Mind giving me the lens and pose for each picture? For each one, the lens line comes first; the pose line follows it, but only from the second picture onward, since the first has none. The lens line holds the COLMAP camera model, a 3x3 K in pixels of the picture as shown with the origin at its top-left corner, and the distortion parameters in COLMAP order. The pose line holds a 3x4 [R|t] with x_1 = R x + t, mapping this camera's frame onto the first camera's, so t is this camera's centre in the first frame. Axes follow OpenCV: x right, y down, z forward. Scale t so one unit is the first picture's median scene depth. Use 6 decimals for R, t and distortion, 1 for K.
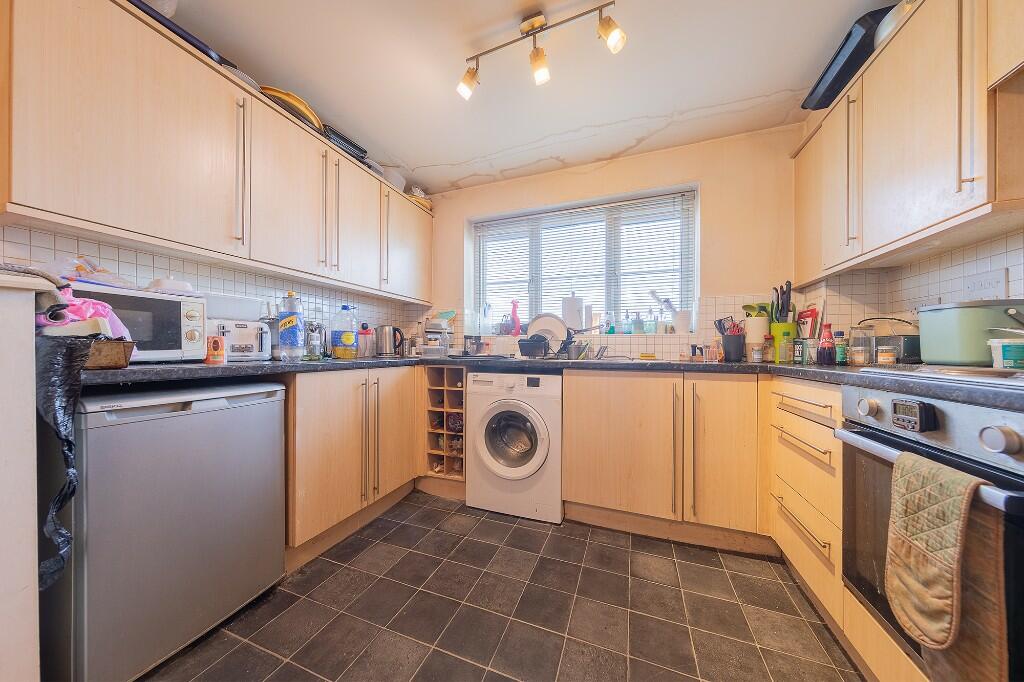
lens RADIAL K [[325.9, 0, 508.7], [0, 325.9, 348.7], [0, 0, 1]] dist [0.004615, 0.000012]
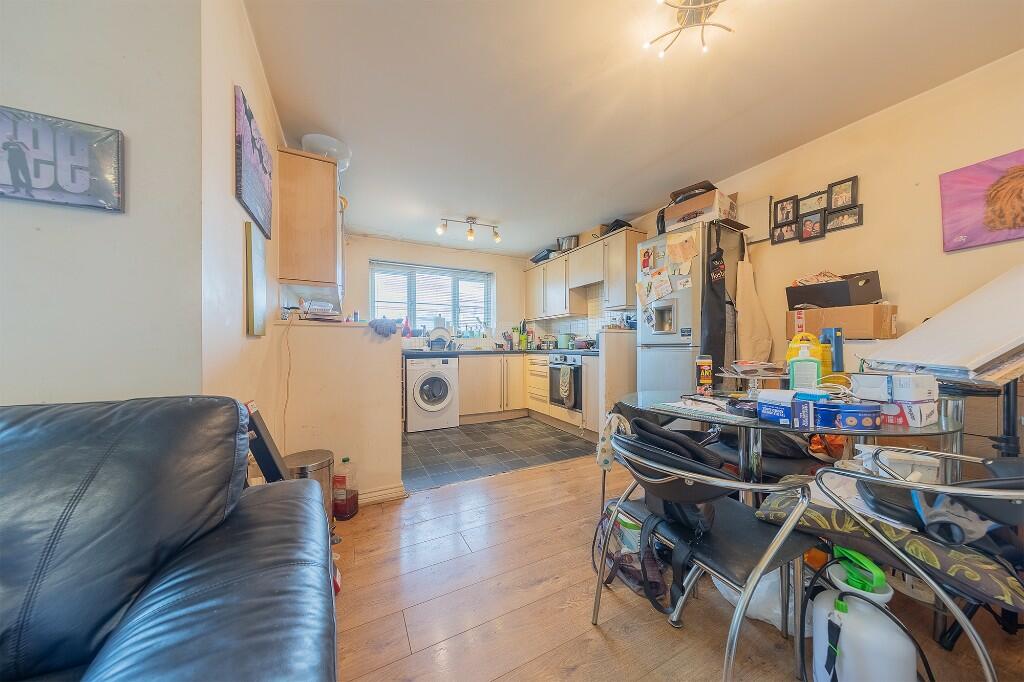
lens RADIAL K [[320.3, 0, 512.4], [0, 320.3, 346.4], [0, 0, 1]] dist [0.000114, -0.000004]
pose [[0.670523, -0.012006, 0.741791, -1.707705], [0.005033, 0.999920, 0.011634, -0.023690], [-0.741871, -0.004068, 0.670530, -1.005588]]
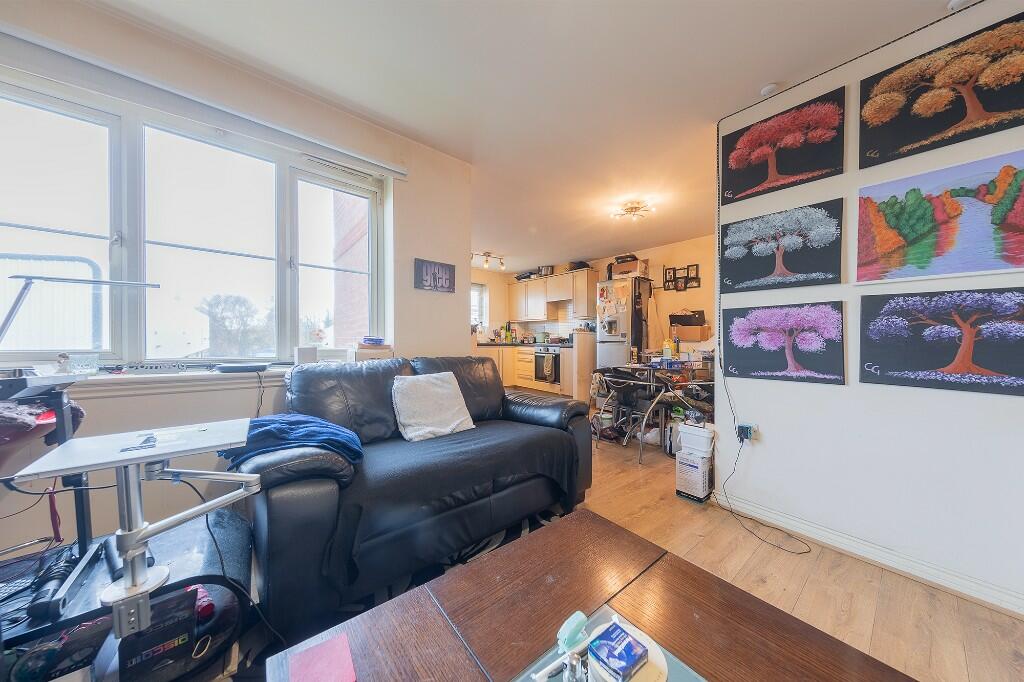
lens RADIAL K [[326.6, 0, 512.2], [0, 326.6, 323.4], [0, 0, 1]] dist [0.000777, 0.000007]
pose [[0.507241, 0.044918, 0.860633, -3.287637], [-0.016942, 0.998968, -0.042153, -0.036885], [-0.861638, 0.006801, 0.507478, -1.257750]]
